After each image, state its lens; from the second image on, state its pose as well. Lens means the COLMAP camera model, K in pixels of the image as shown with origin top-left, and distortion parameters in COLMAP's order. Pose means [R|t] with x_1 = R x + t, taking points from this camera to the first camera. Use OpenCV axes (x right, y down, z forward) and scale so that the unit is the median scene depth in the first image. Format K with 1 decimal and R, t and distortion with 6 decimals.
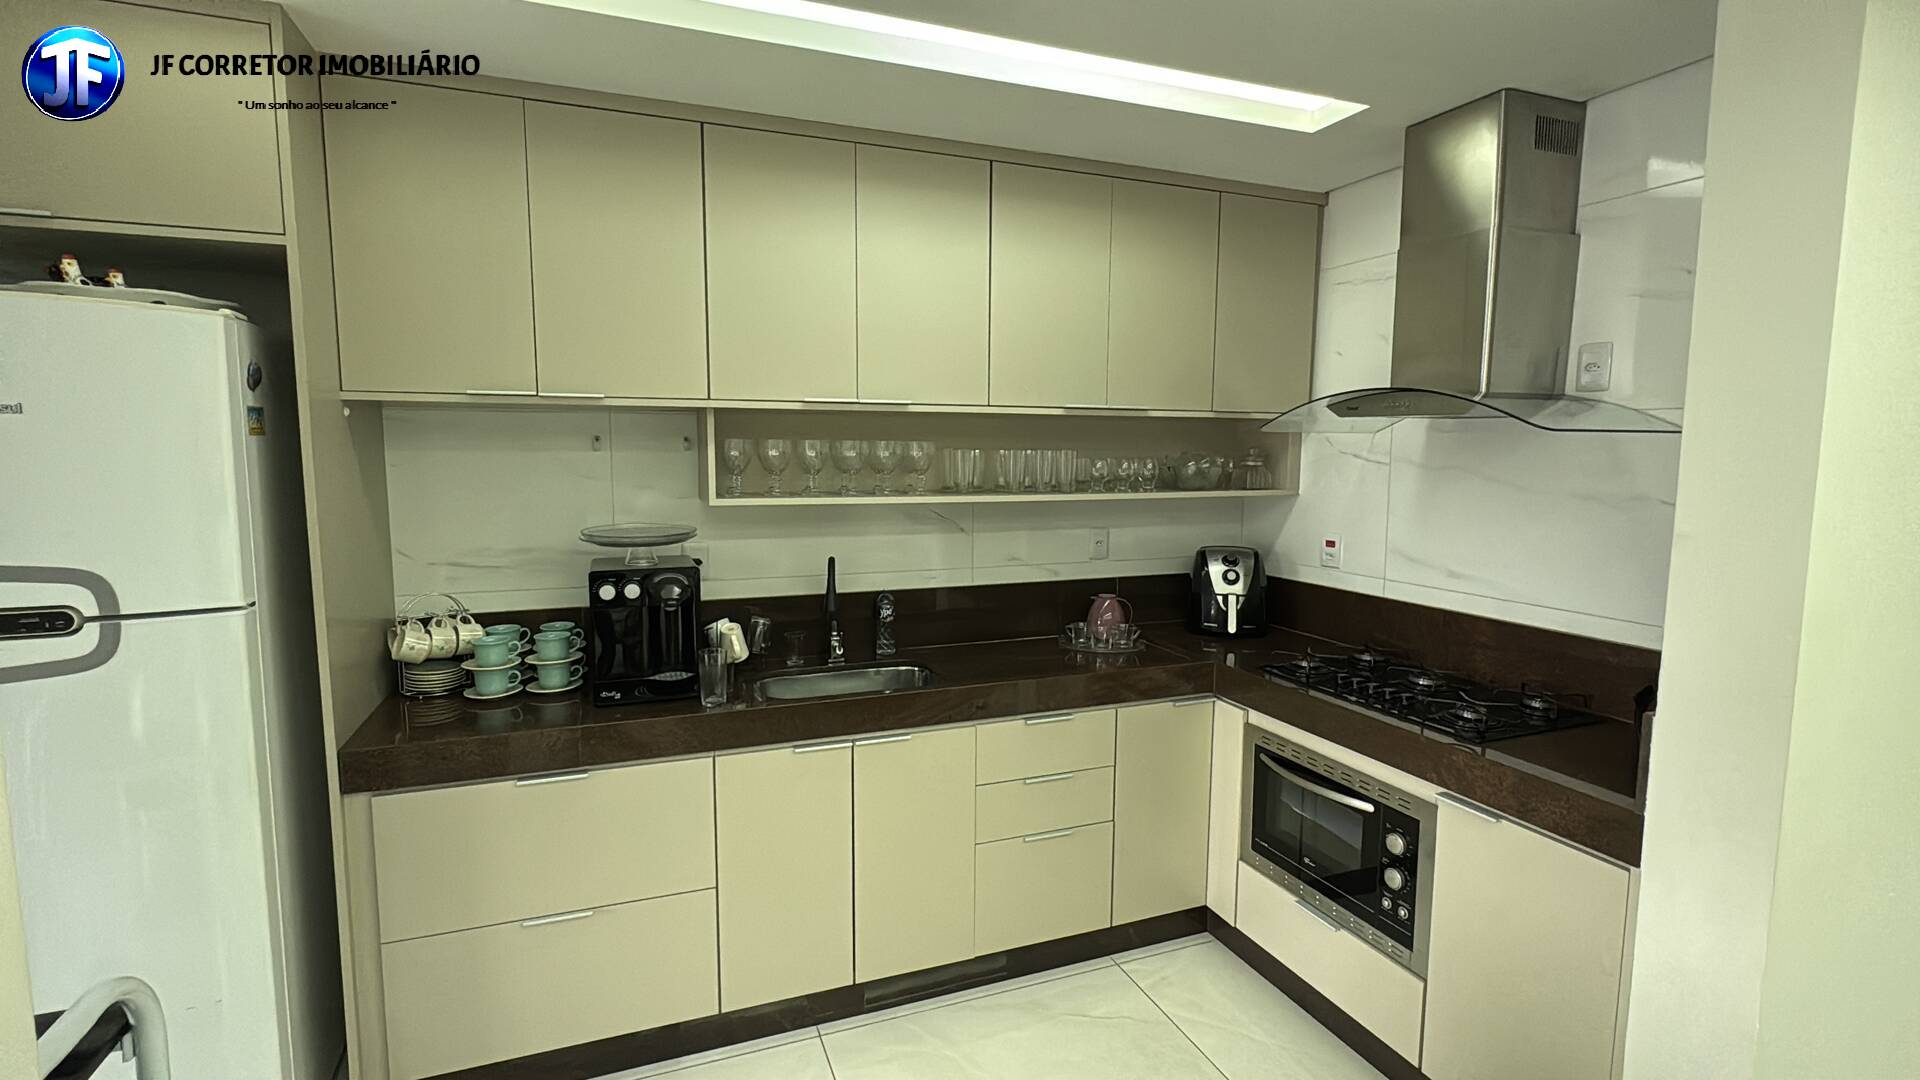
lens RADIAL K [[881.6, 0, 964.2], [0, 881.6, 537.6], [0, 0, 1]] dist [-0.001602, 0.002459]
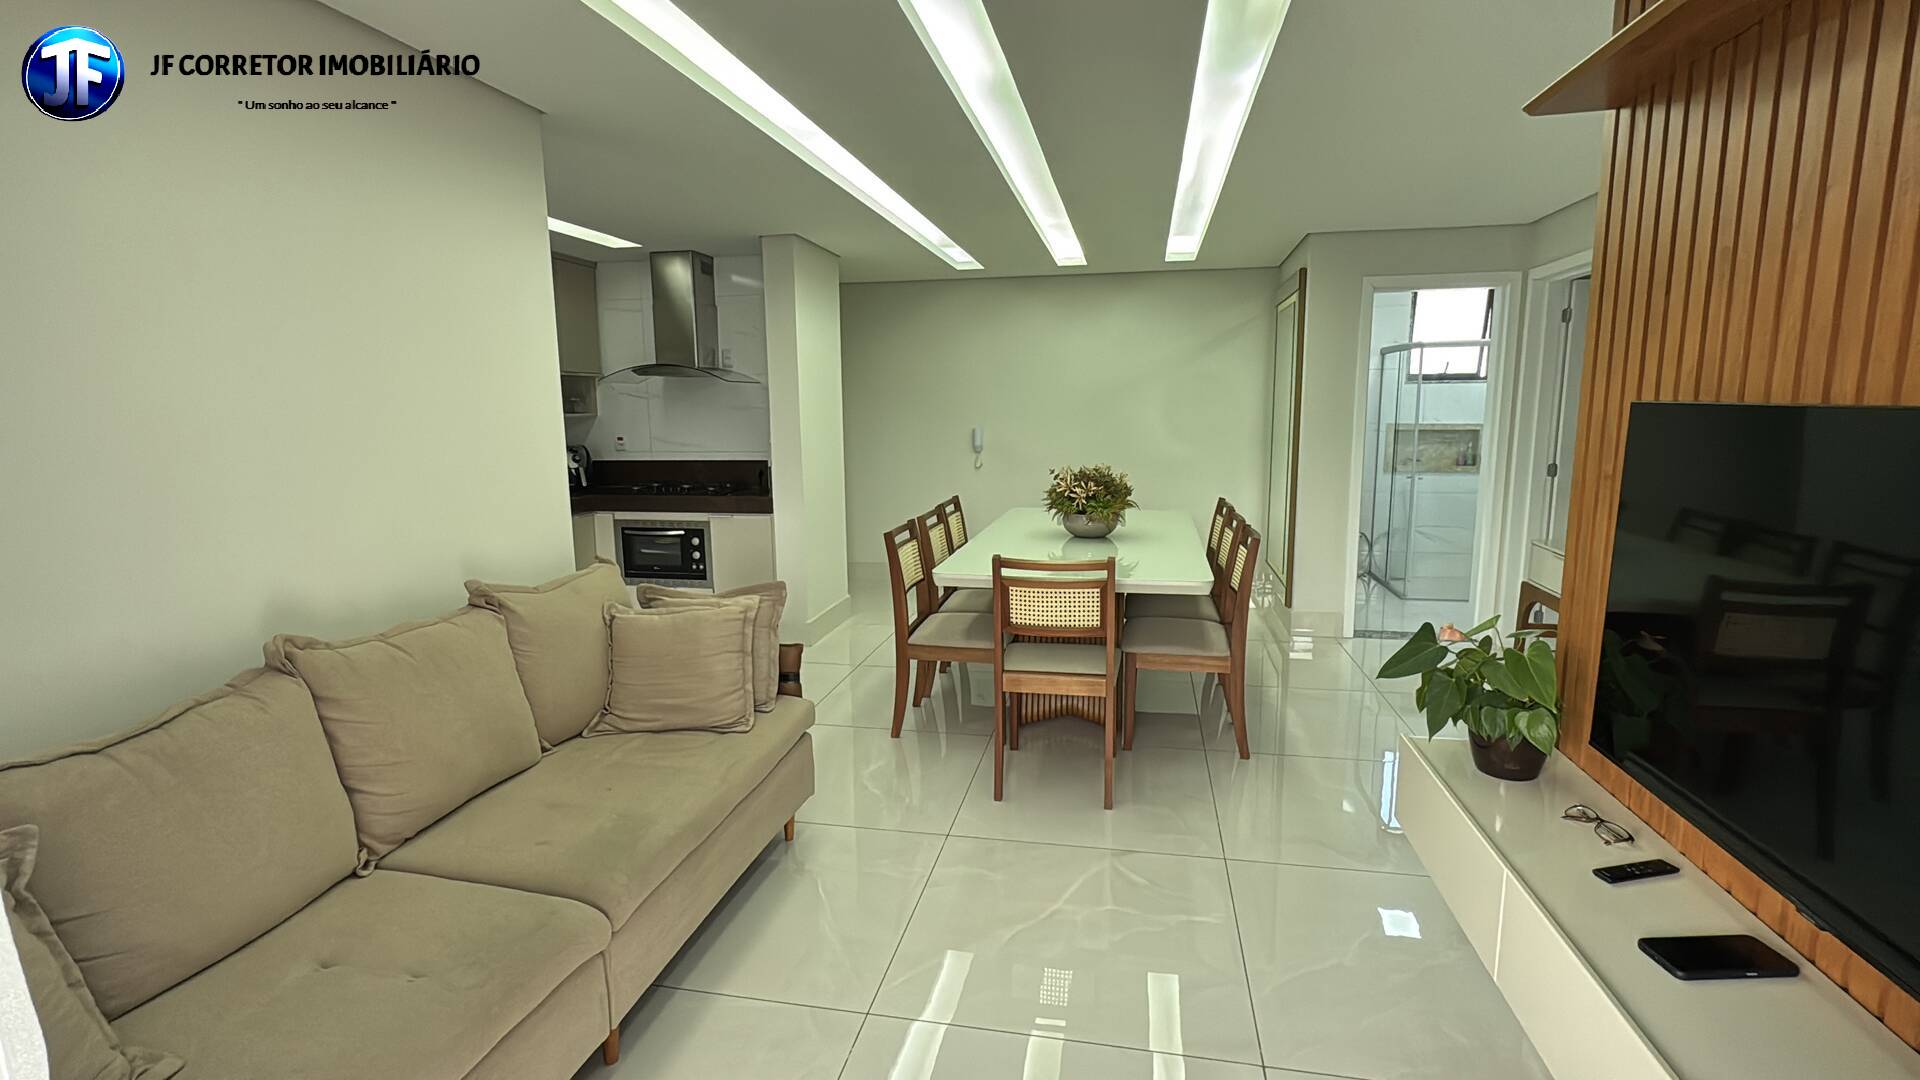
lens RADIAL K [[881.6, 0, 959.9], [0, 881.6, 537.9], [0, 0, 1]] dist [-0.001602, 0.002459]
pose [[0.545905, -0.142109, 0.825707, -1.154803], [0.100690, 0.989496, 0.103728, 0.135396], [-0.831775, 0.026514, 0.554480, -1.025829]]
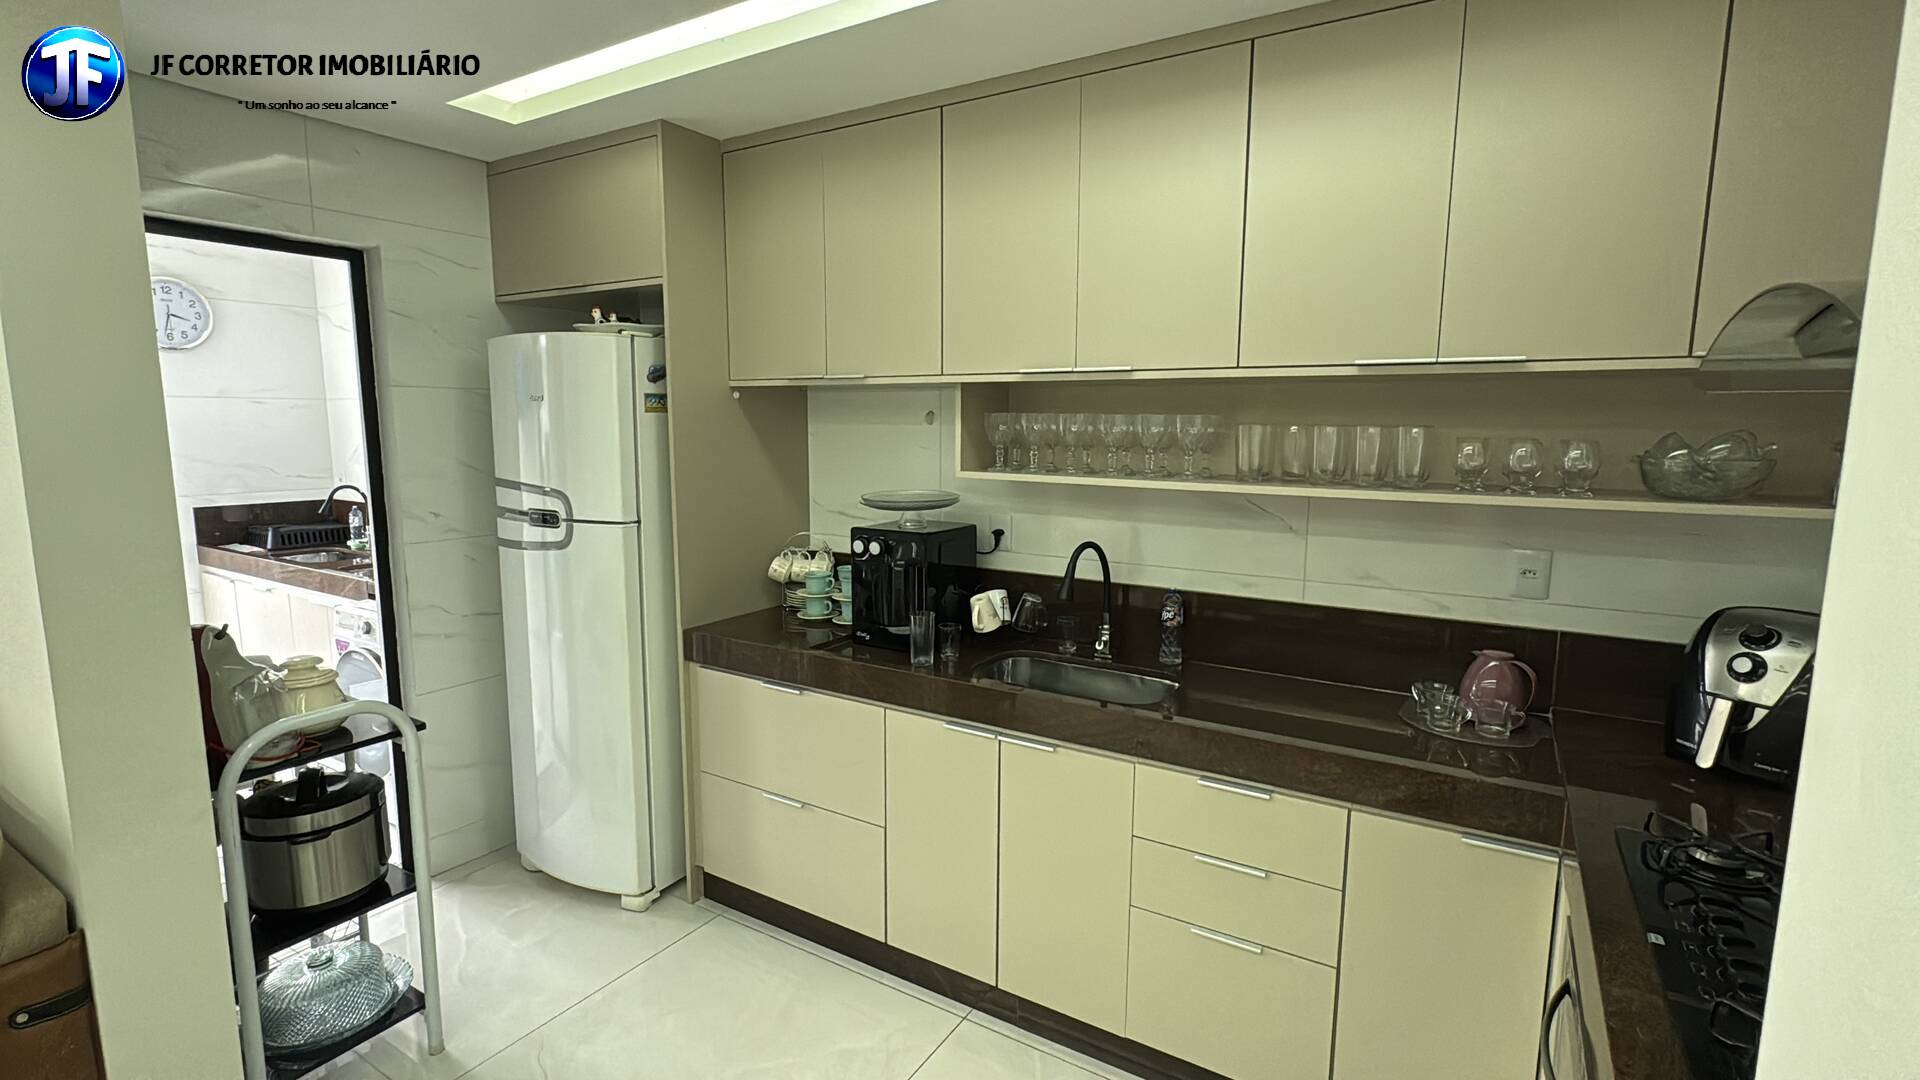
lens RADIAL K [[881.6, 0, 958.2], [0, 881.6, 537.8], [0, 0, 1]] dist [-0.001602, 0.002459]
pose [[0.598963, 0.105141, -0.793844, 0.537932], [-0.085428, 0.994075, 0.067205, -0.034974], [0.796207, 0.027564, 0.604396, 0.368523]]
